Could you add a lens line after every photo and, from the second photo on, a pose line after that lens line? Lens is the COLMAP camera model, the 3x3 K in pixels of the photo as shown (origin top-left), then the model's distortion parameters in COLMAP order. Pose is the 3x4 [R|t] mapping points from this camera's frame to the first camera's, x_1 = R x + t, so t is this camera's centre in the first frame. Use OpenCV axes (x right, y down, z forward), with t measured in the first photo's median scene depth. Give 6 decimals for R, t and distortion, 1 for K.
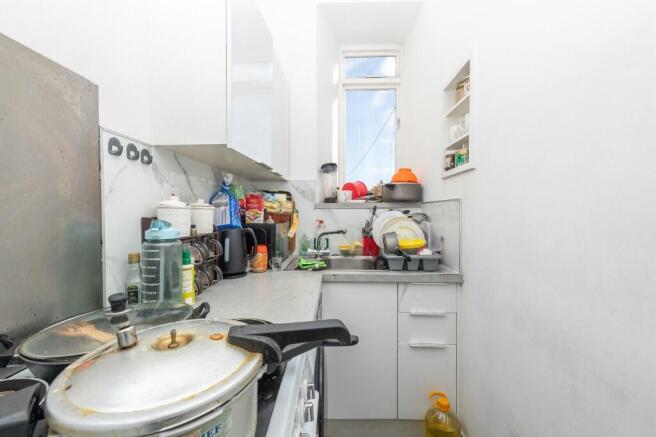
lens RADIAL K [[262.5, 0, 331.4], [0, 262.5, 215.0], [0, 0, 1]] dist [0.004856, -0.004094]
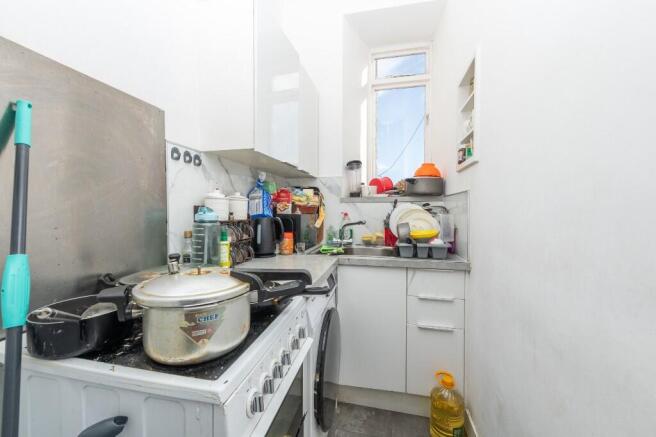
lens RADIAL K [[262.5, 0, 330.8], [0, 262.5, 215.1], [0, 0, 1]] dist [0.004856, -0.004094]
pose [[0.982938, 0.004959, -0.183871, 0.142409], [-0.003695, 0.999967, 0.007213, 0.030569], [0.183900, -0.006411, 0.982924, -0.128514]]
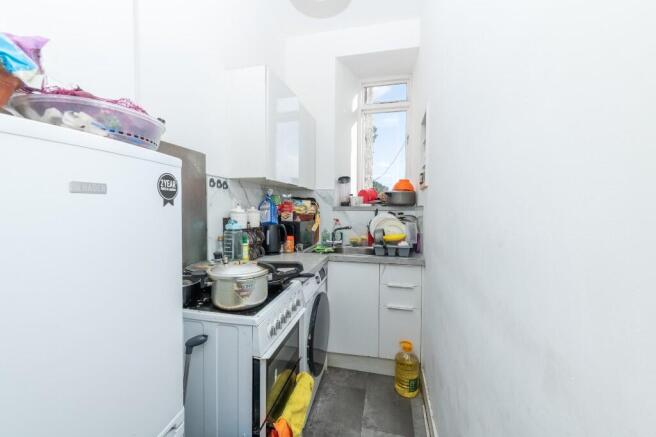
lens RADIAL K [[262.5, 0, 331.9], [0, 262.5, 215.1], [0, 0, 1]] dist [0.004856, -0.004094]
pose [[0.982037, 0.010351, -0.188404, 0.266448], [-0.007893, 0.999874, 0.013793, -0.027543], [0.188523, -0.012058, 0.981995, -0.467210]]
